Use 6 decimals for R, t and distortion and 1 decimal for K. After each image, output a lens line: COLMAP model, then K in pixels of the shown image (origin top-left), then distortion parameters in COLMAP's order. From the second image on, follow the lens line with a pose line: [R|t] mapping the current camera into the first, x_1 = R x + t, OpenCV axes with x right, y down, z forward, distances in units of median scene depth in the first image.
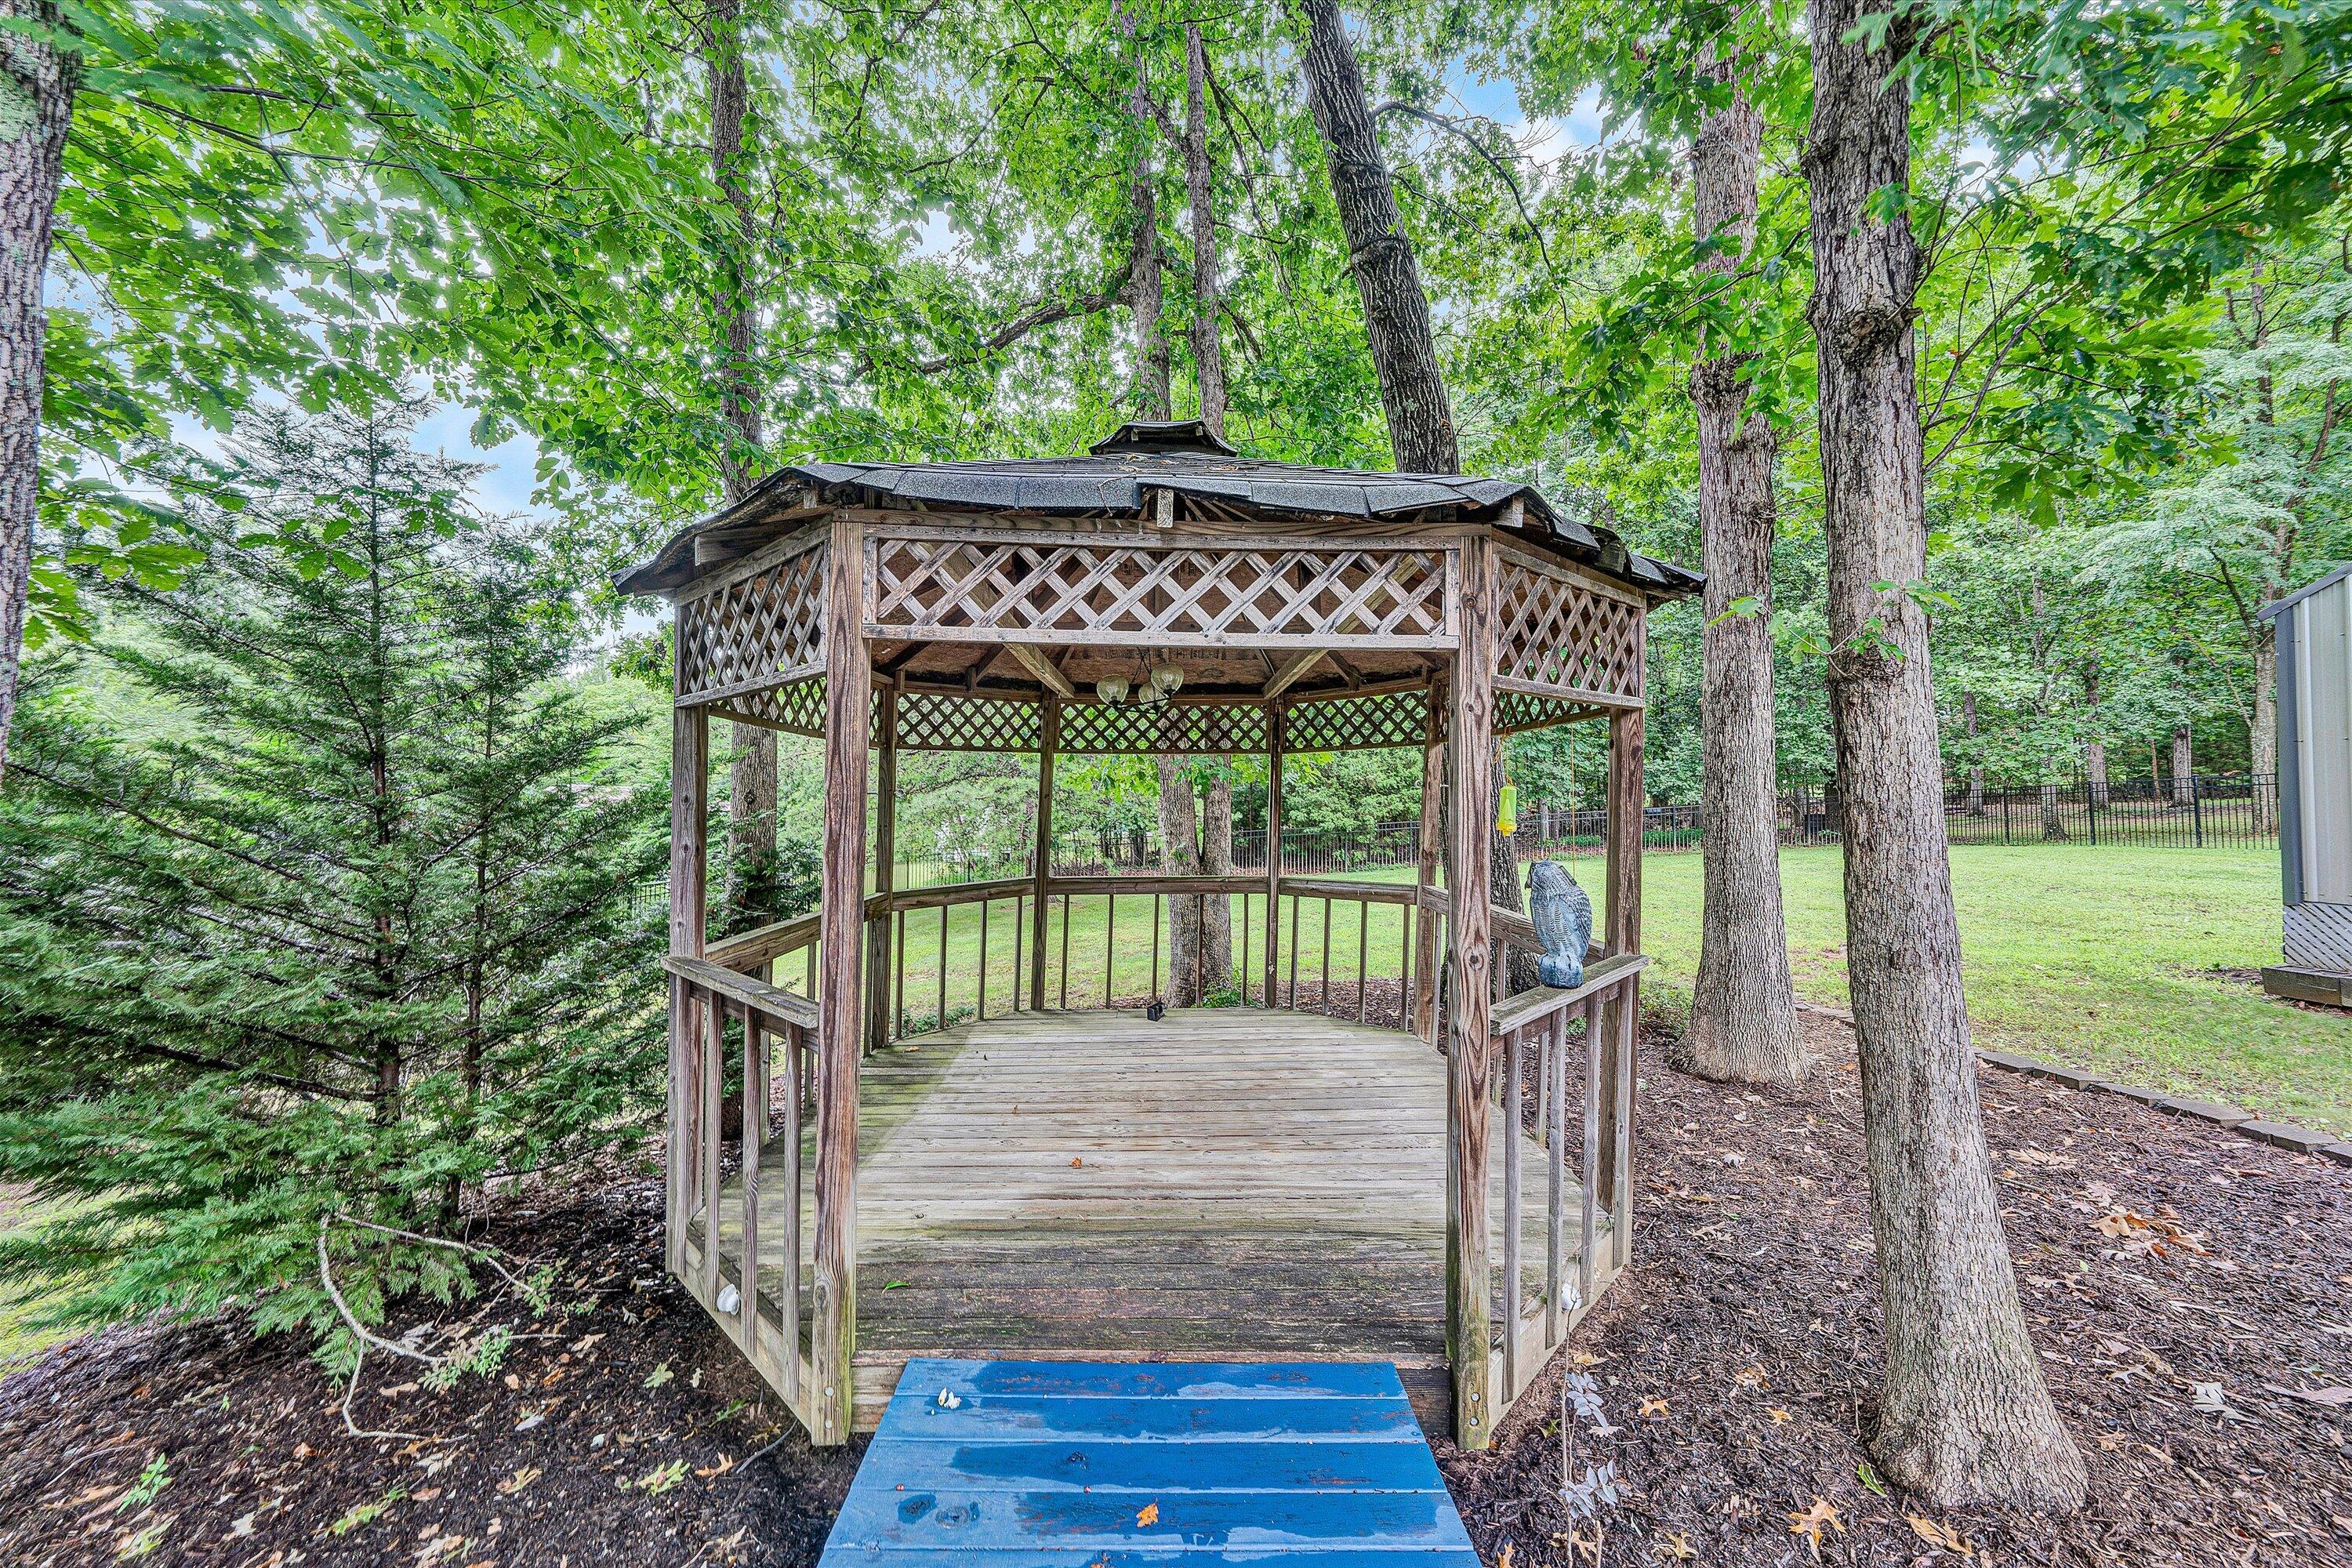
lens RADIAL K [[825.9, 0, 1184.6], [0, 825.9, 785.5], [0, 0, 1]] dist [-0.003025, 0.000541]
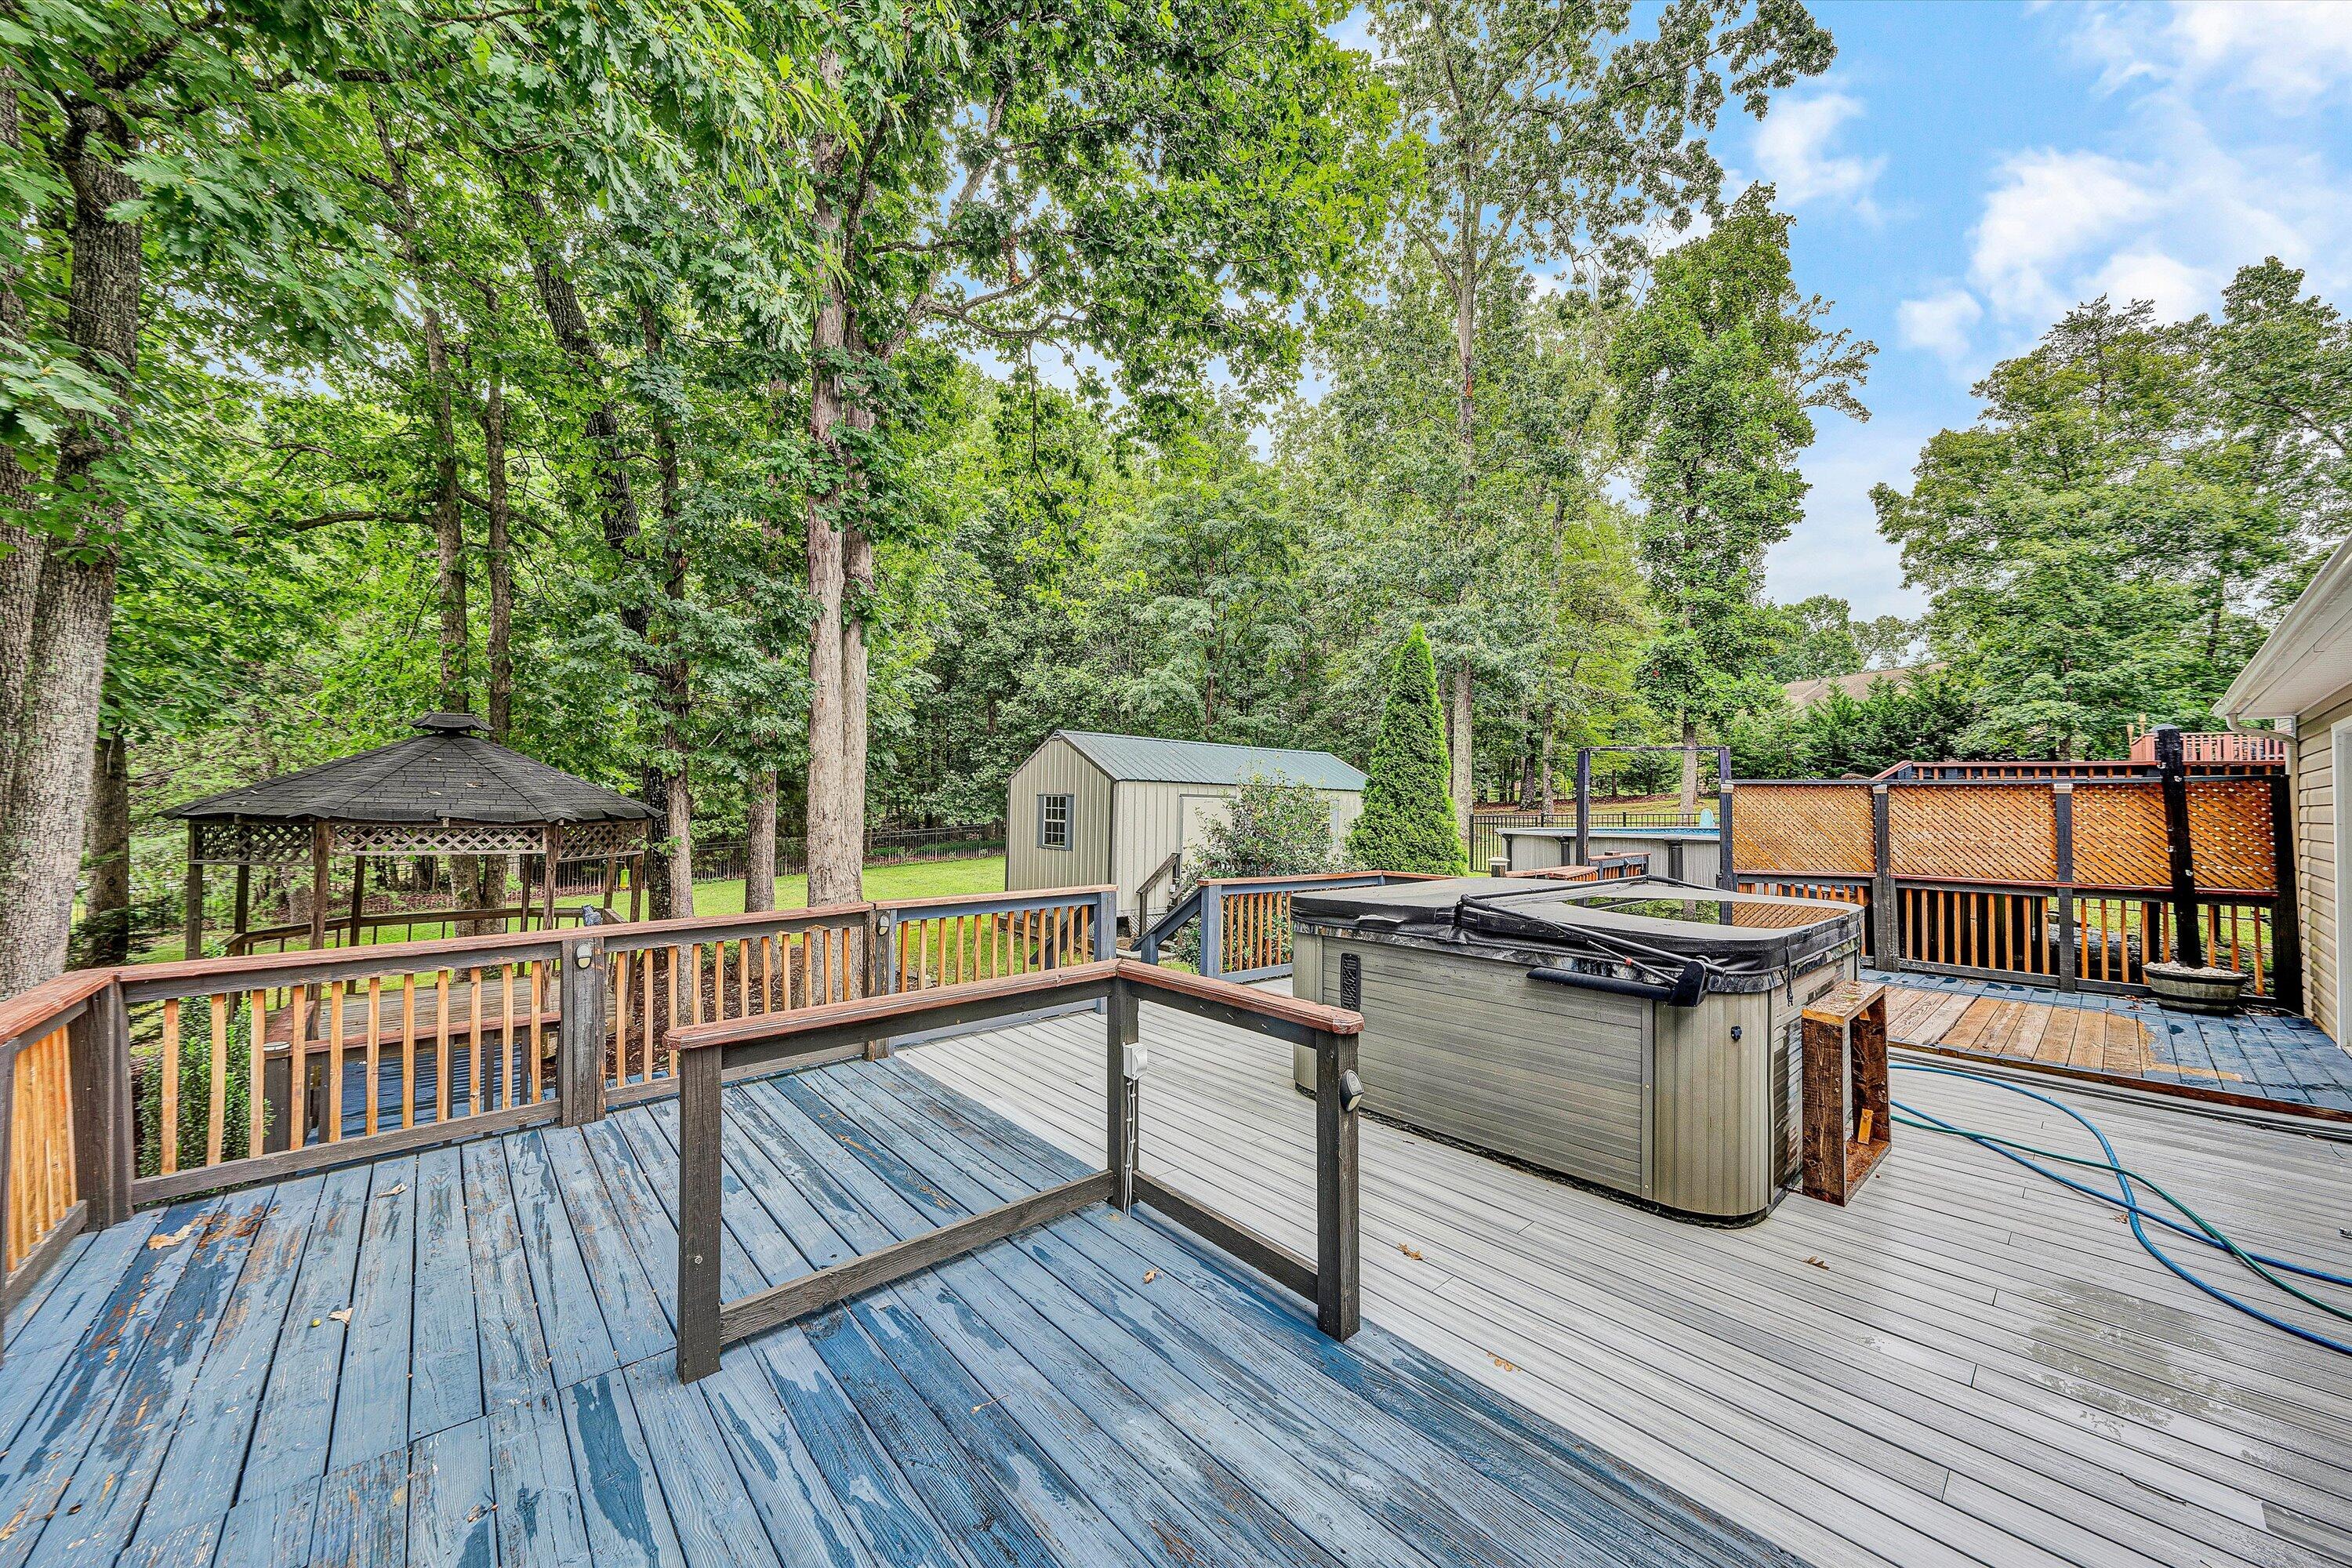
lens RADIAL K [[825.9, 0, 1173.1], [0, 825.9, 785.9], [0, 0, 1]] dist [-0.003025, 0.000541]
pose [[0.776718, 0.023985, 0.629392, 0.018871], [-0.025987, 0.999644, -0.006025, -0.057394], [-0.629312, -0.011676, 0.777065, -0.412801]]
